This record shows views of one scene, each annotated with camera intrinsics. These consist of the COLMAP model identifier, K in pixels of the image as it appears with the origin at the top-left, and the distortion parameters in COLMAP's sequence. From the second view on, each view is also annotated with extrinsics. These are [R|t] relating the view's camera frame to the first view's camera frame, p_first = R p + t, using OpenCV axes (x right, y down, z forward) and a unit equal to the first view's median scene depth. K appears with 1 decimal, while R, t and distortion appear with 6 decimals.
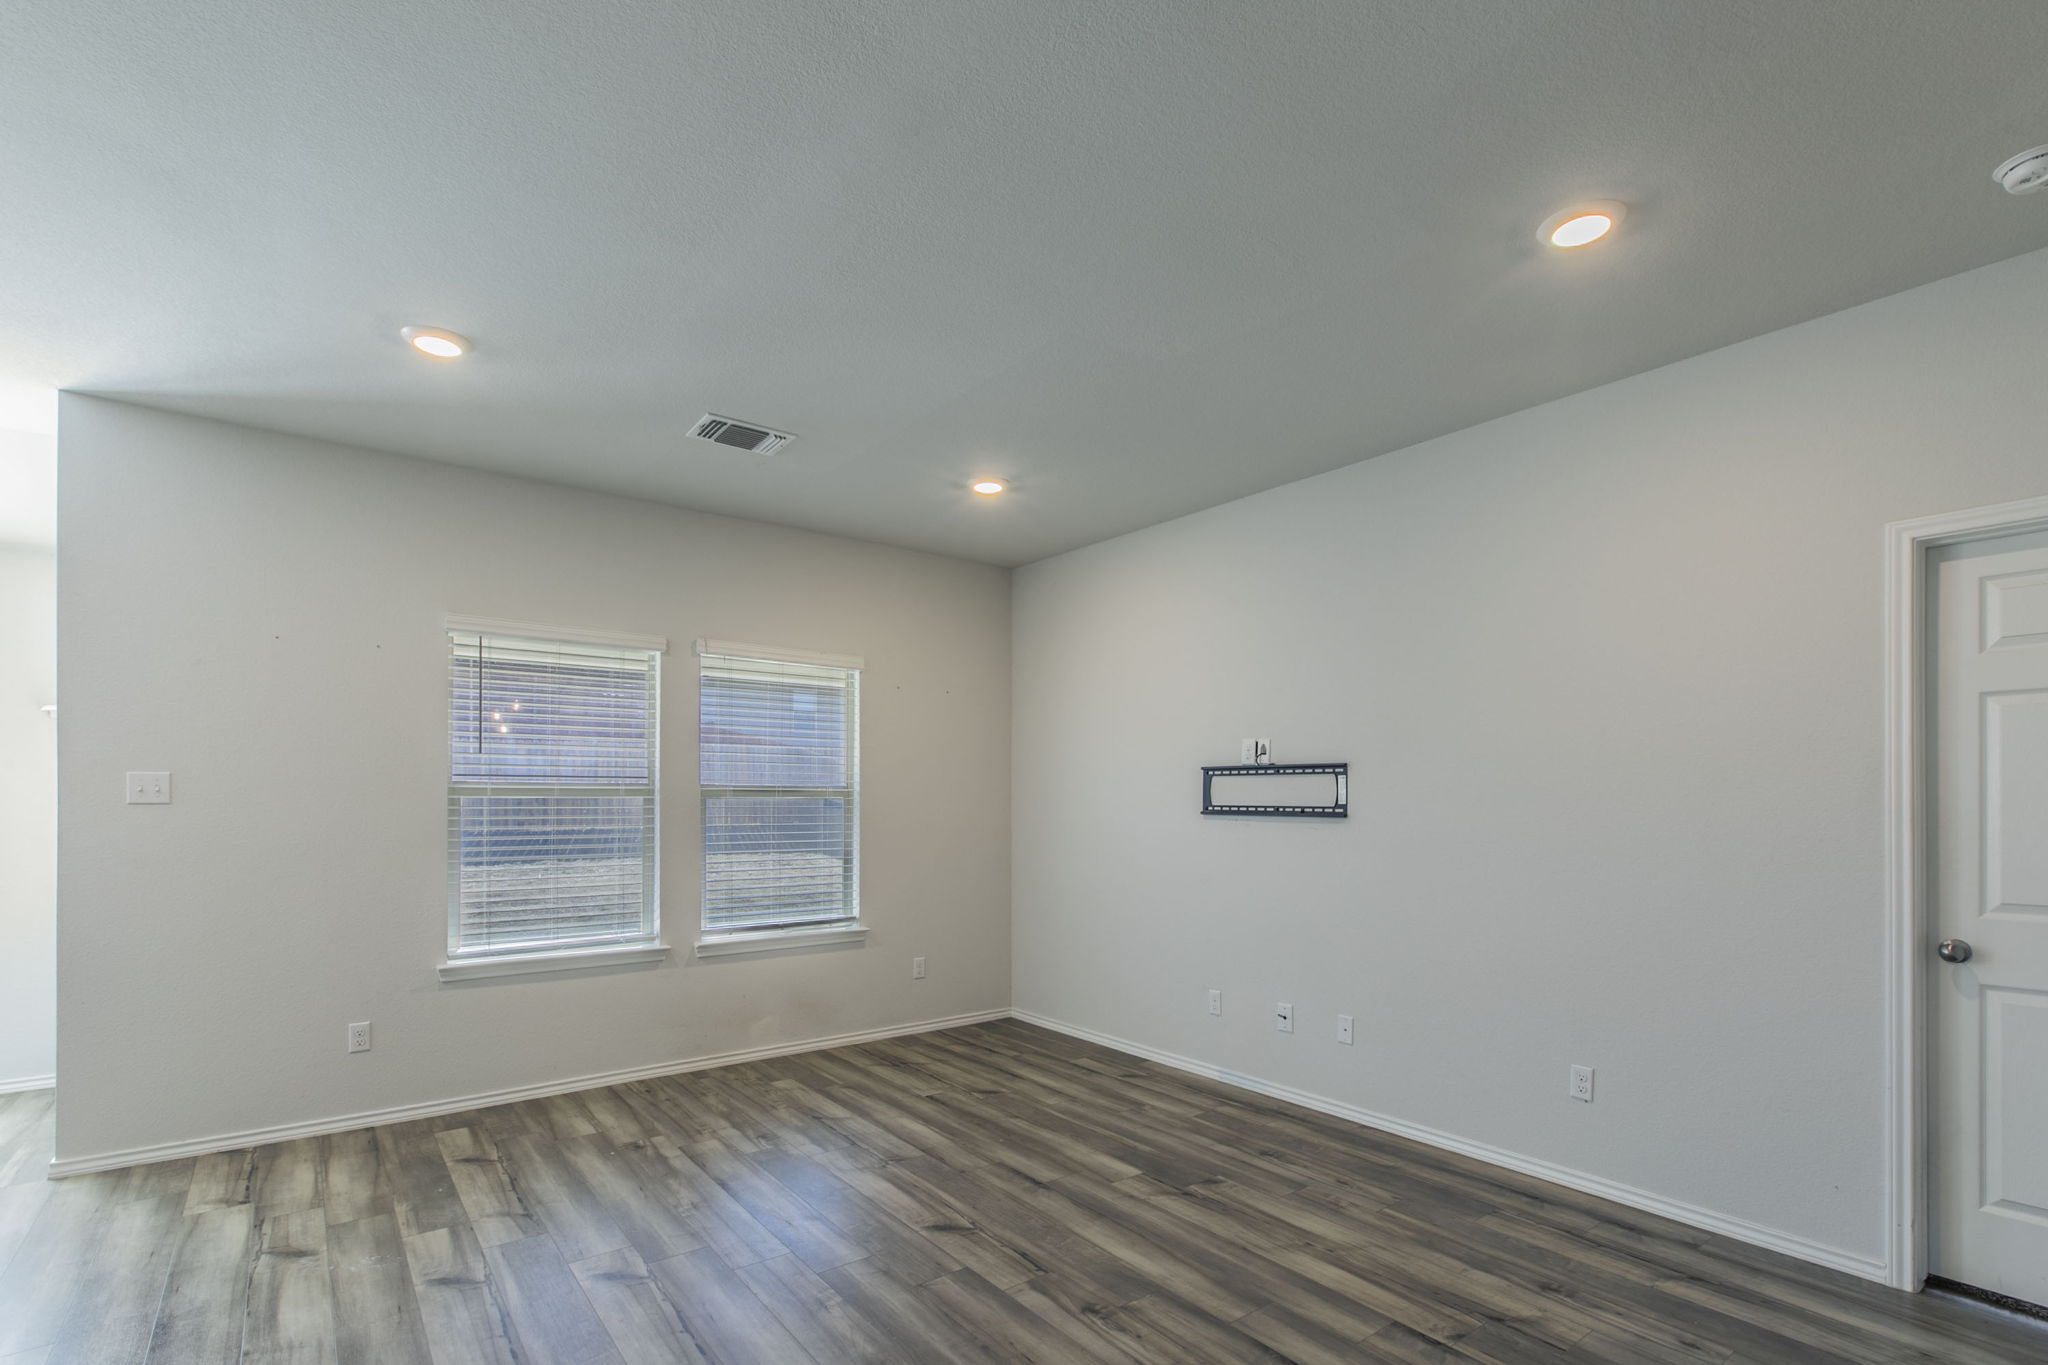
lens RADIAL K [[934.4, 0, 1052.5], [0, 934.4, 795.8], [0, 0, 1]] dist [0.001928, 0.000654]
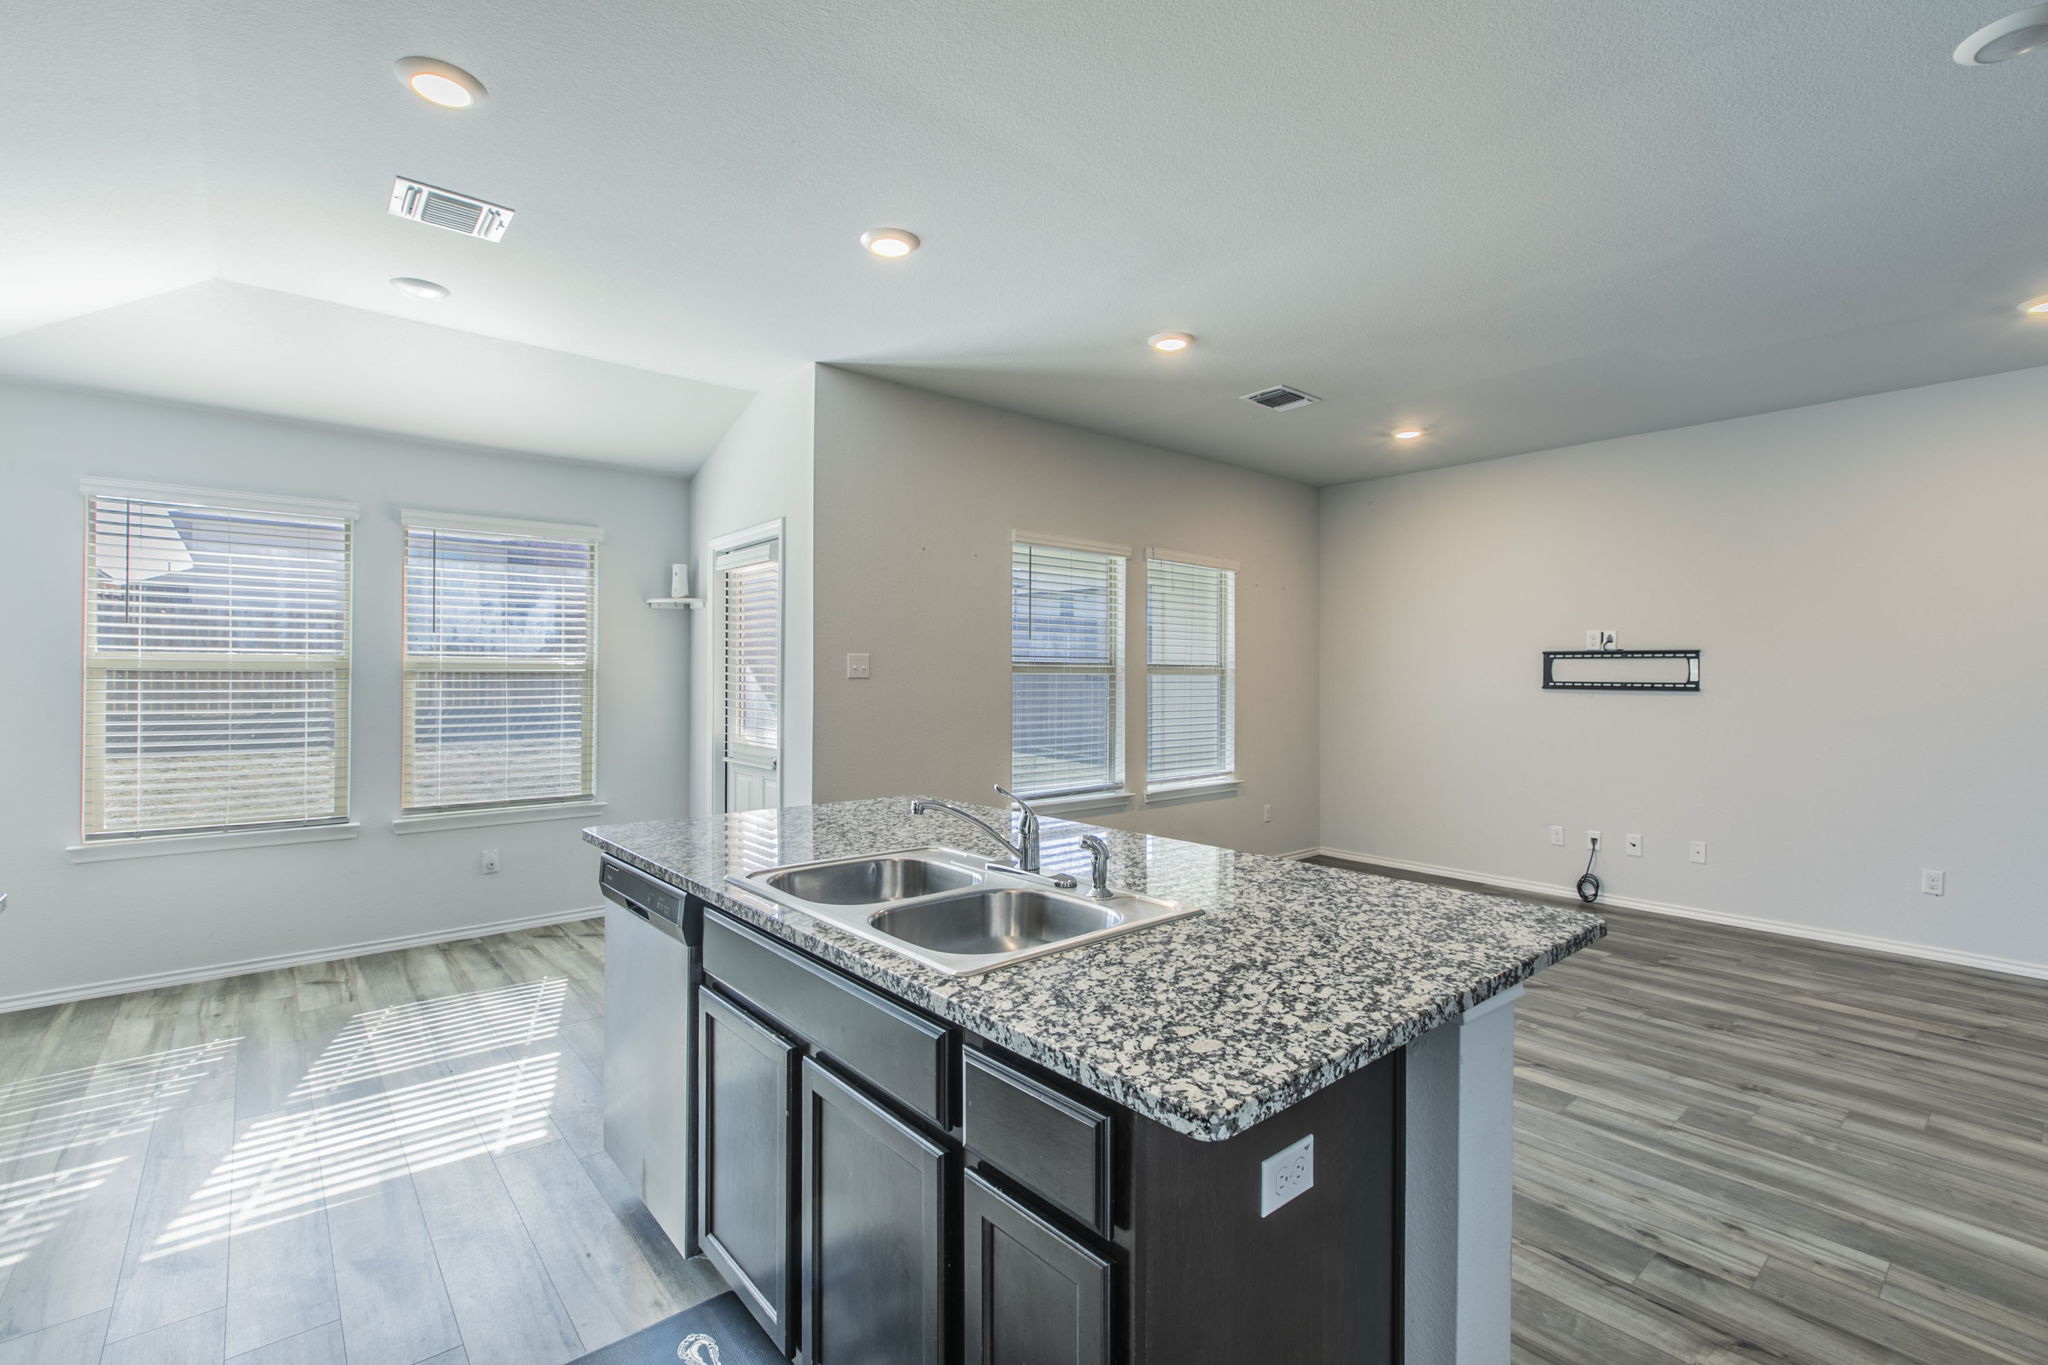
lens RADIAL K [[900.4, 0, 1029.4], [0, 900.4, 671.8], [0, 0, 1]] dist [-0.000280, -0.000087]
pose [[0.999002, 0.002505, 0.044606, -0.655375], [-0.002550, 0.999996, 0.000940, -0.002760], [-0.044603, -0.001053, 0.999004, -0.214751]]
